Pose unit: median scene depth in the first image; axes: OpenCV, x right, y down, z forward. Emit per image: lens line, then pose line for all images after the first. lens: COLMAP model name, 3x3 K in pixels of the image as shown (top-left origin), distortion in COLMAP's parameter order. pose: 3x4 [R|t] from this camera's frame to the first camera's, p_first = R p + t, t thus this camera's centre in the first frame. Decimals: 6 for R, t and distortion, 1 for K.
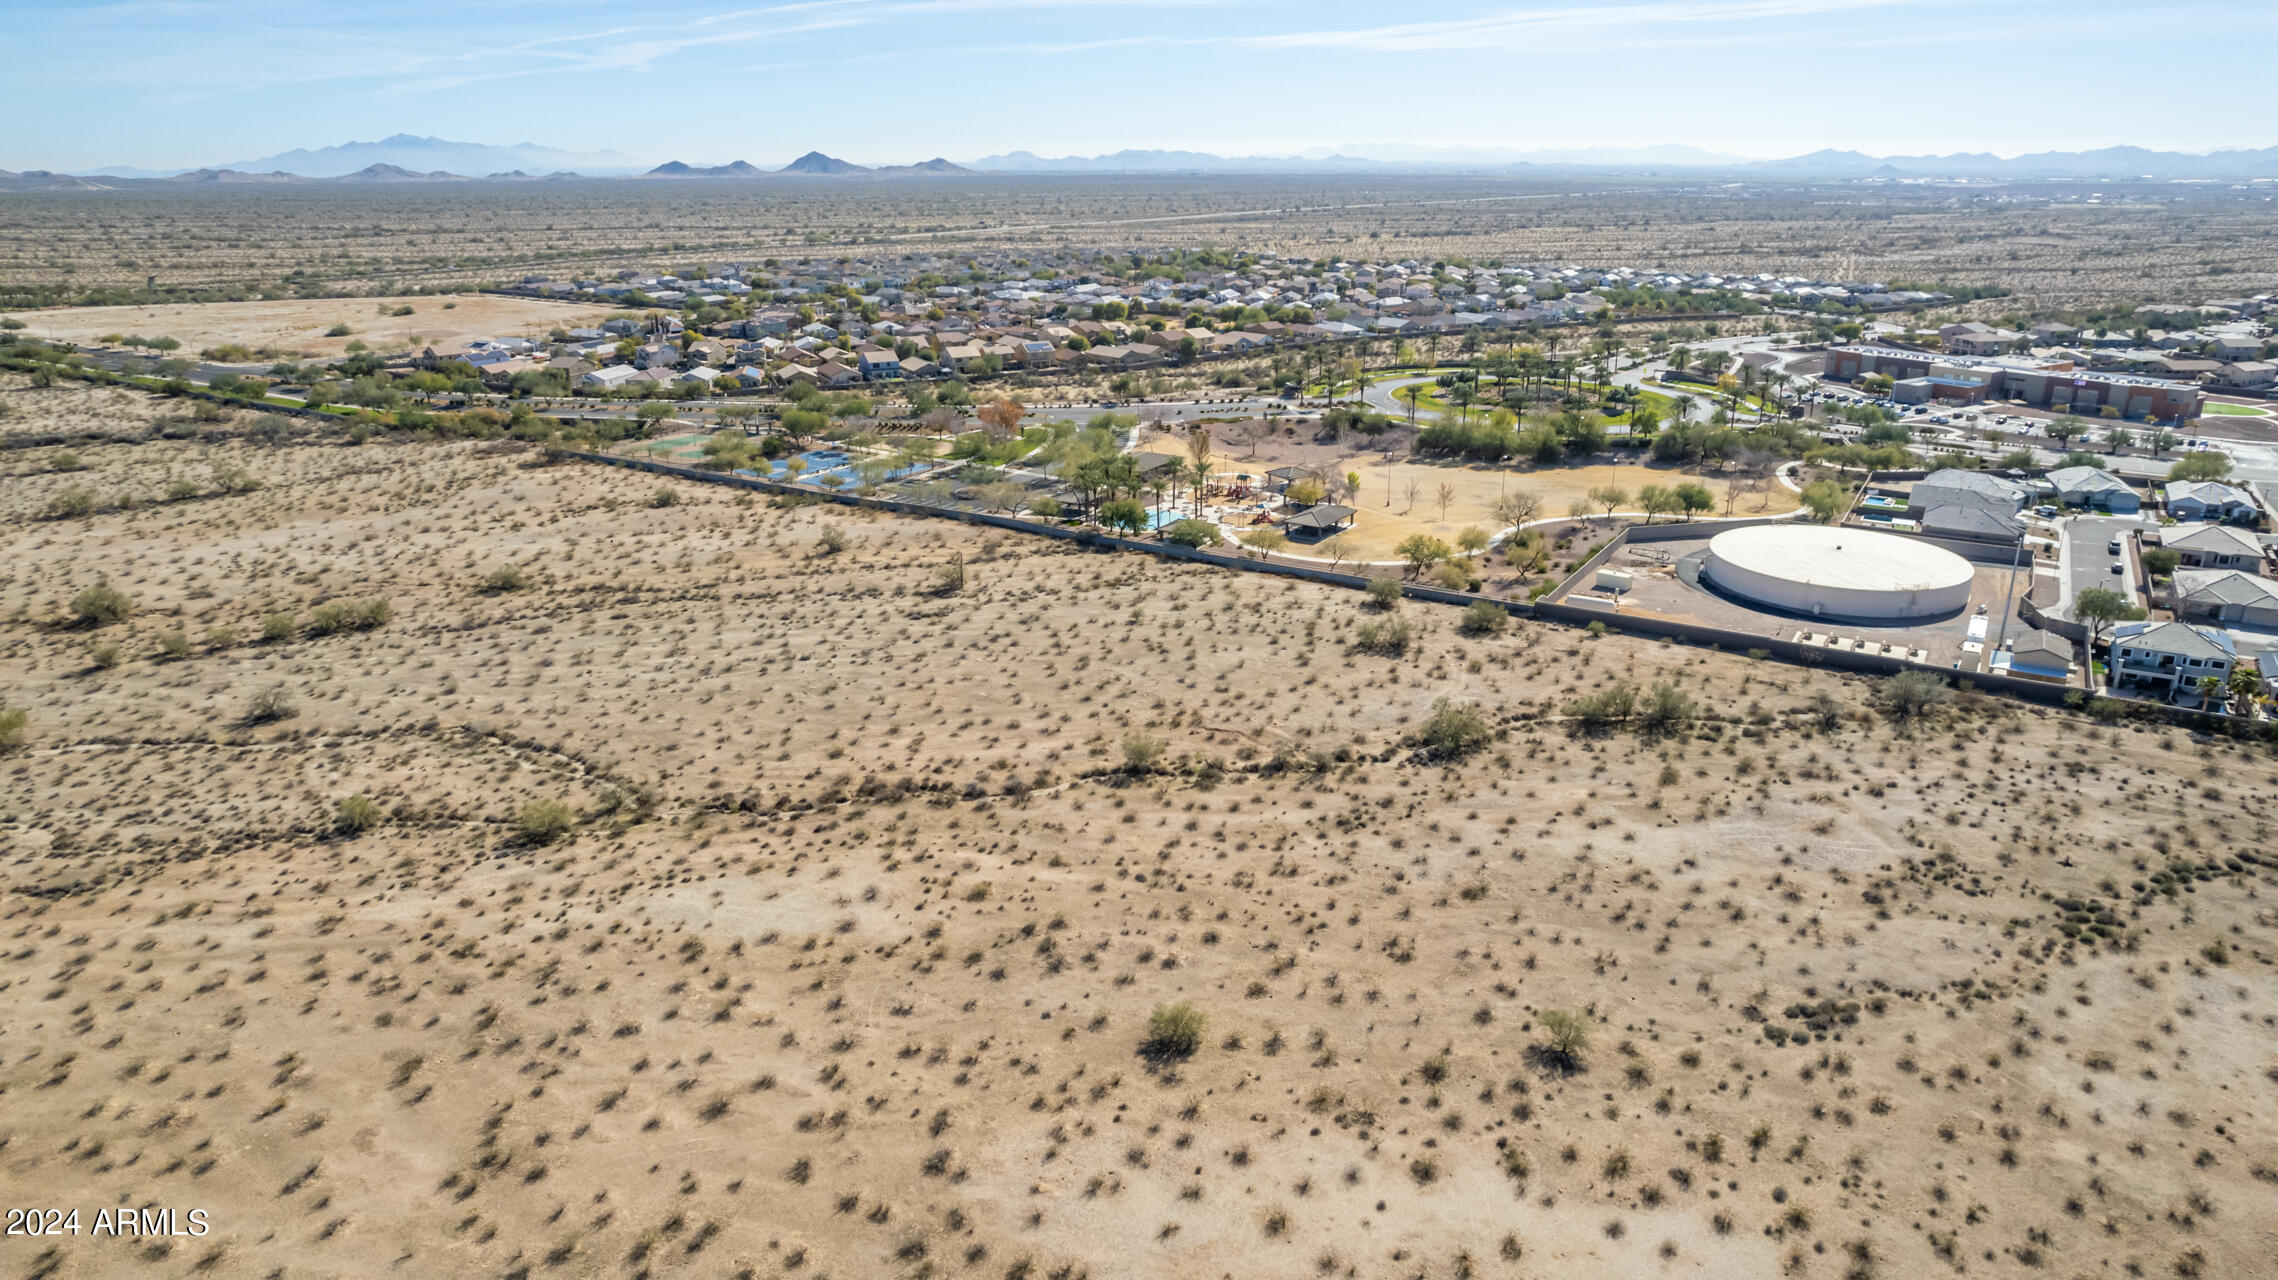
lens RADIAL K [[1443.8, 0, 1135.2], [0, 1443.8, 641.7], [0, 0, 1]] dist [-0.078295, 0.070209]
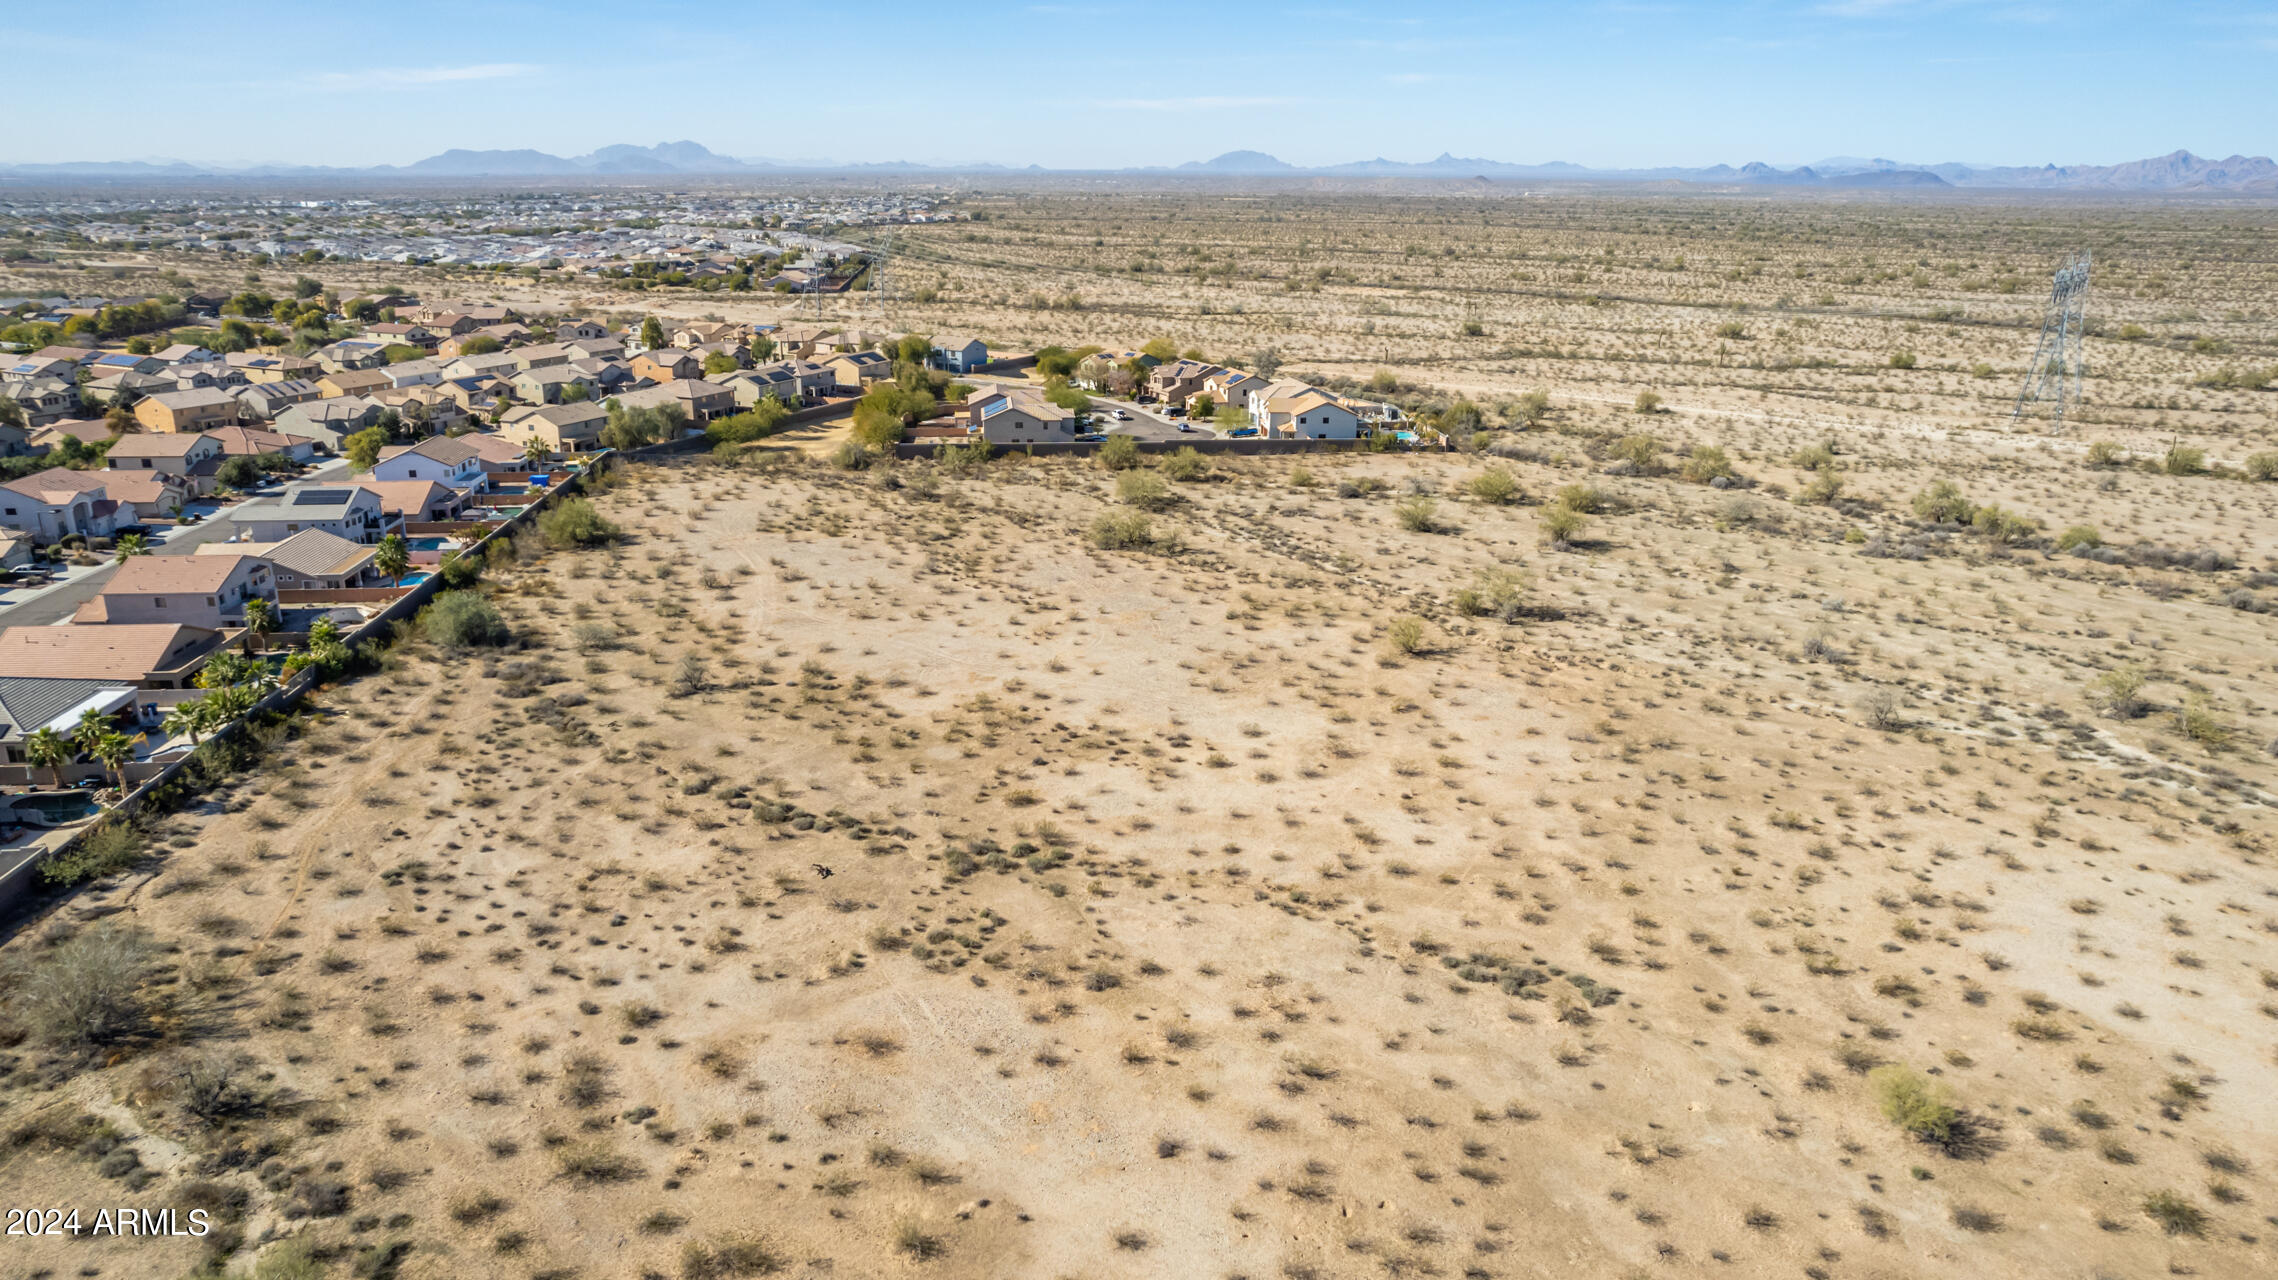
lens RADIAL K [[1508.8, 0, 1140.2], [0, 1508.8, 637.2], [0, 0, 1]] dist [-0.076956, 0.070881]
pose [[-0.603533, -0.239789, 0.760427, 0.021084], [0.249924, 0.848753, 0.466000, -0.116744], [-0.757156, 0.471296, -0.452322, 0.564164]]
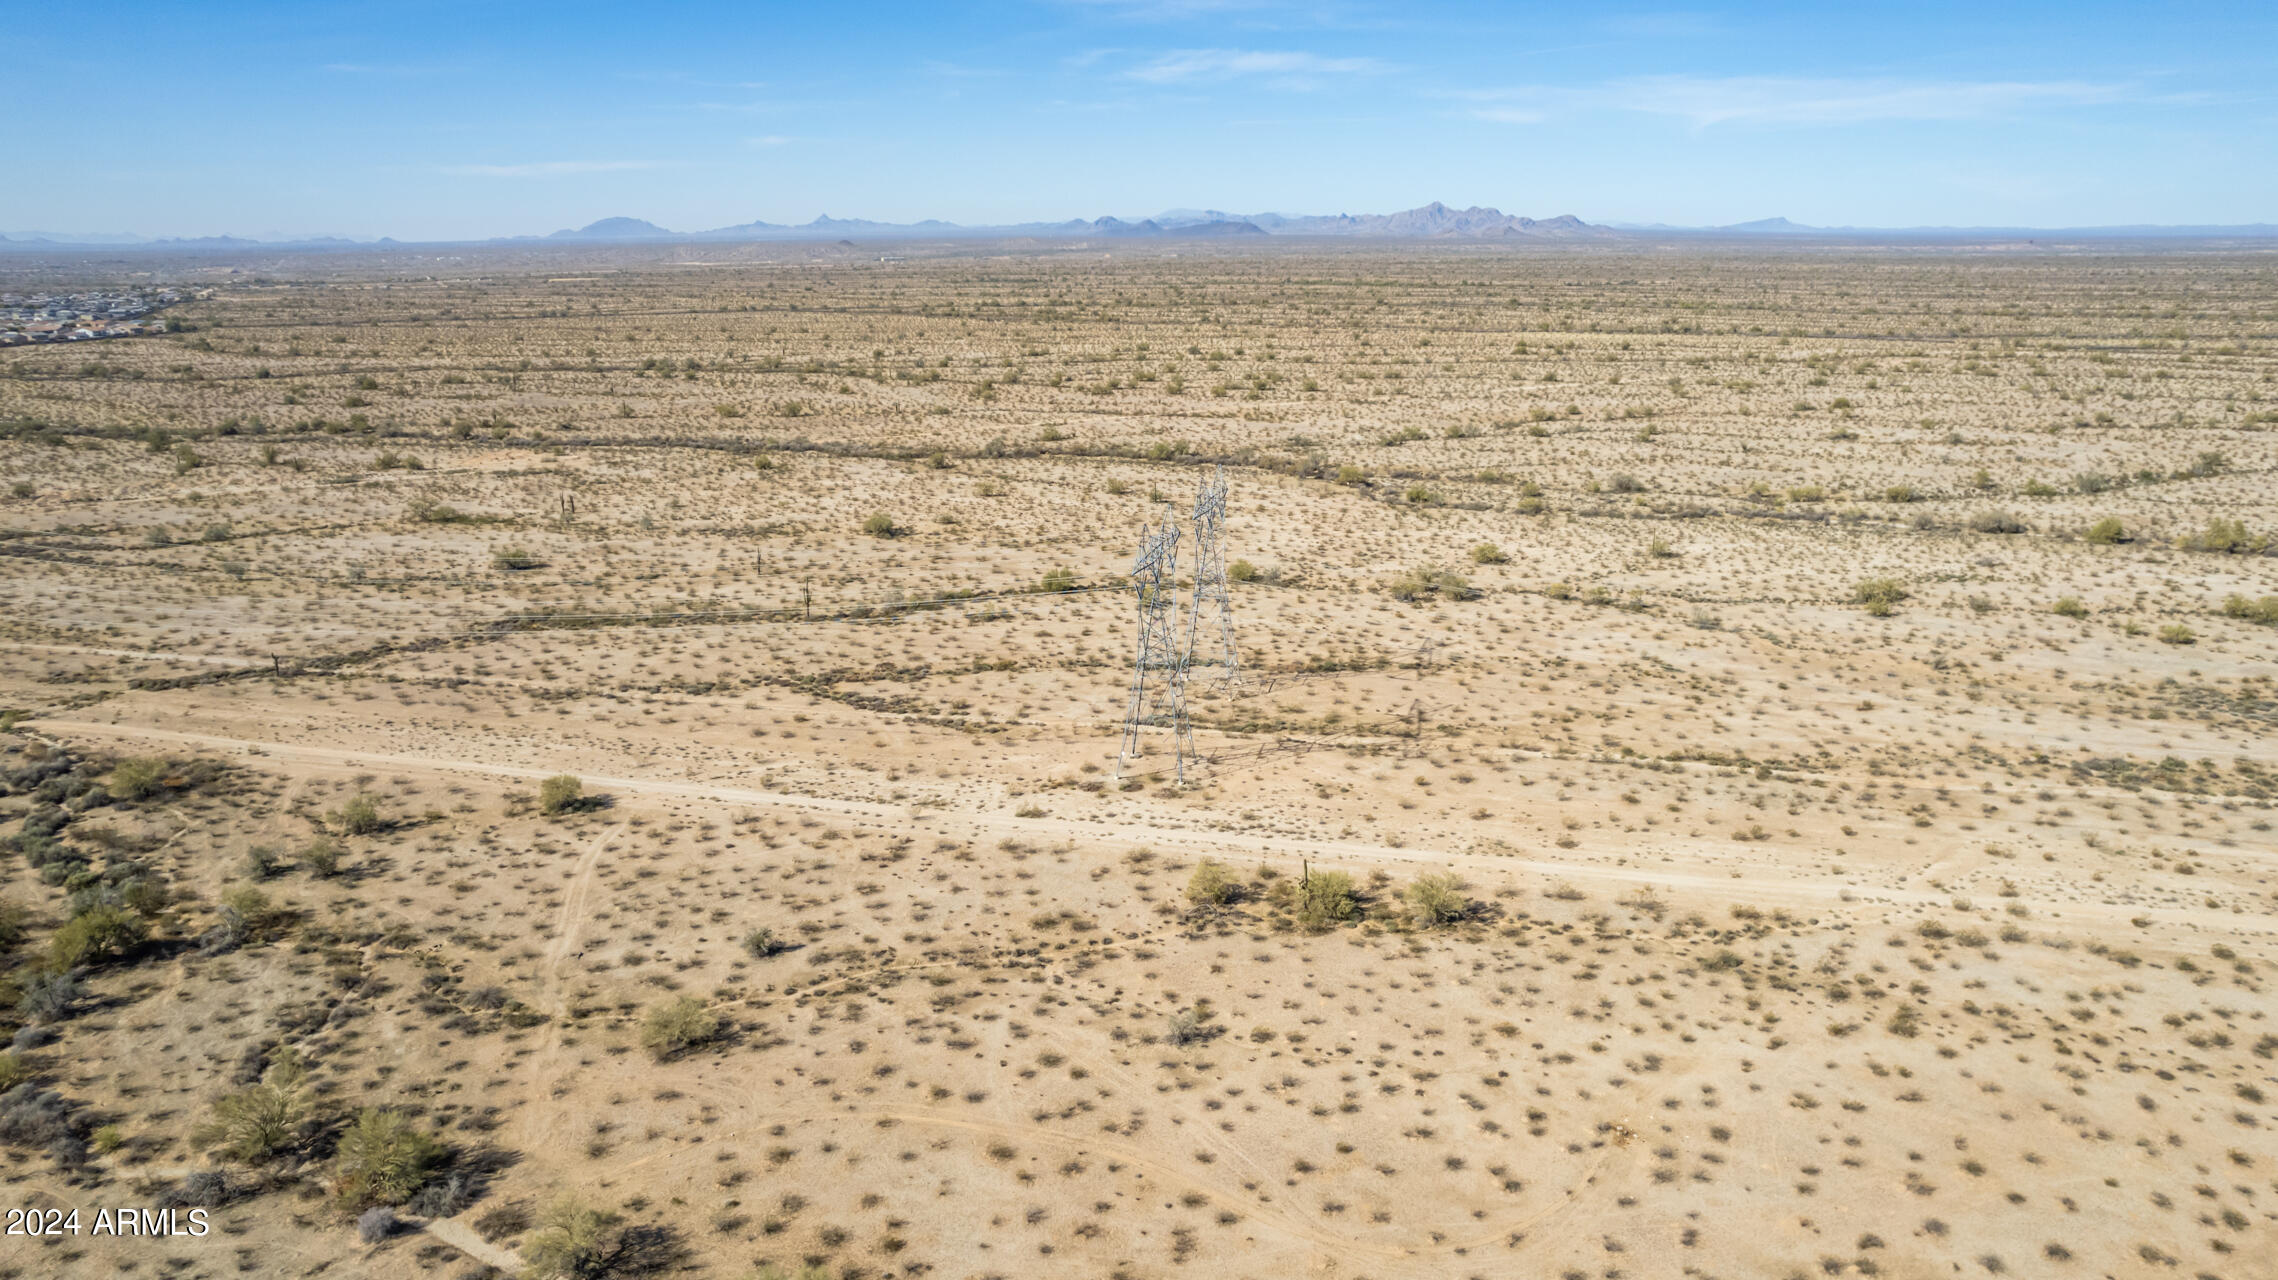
lens RADIAL K [[1465.5, 0, 1140.9], [0, 1465.5, 630.4], [0, 0, 1]] dist [-0.079110, 0.070688]
pose [[-0.864516, -0.126149, 0.486516, 0.150697], [0.168800, 0.838890, 0.517465, -0.005785], [-0.473411, 0.529481, -0.703940, 0.007272]]
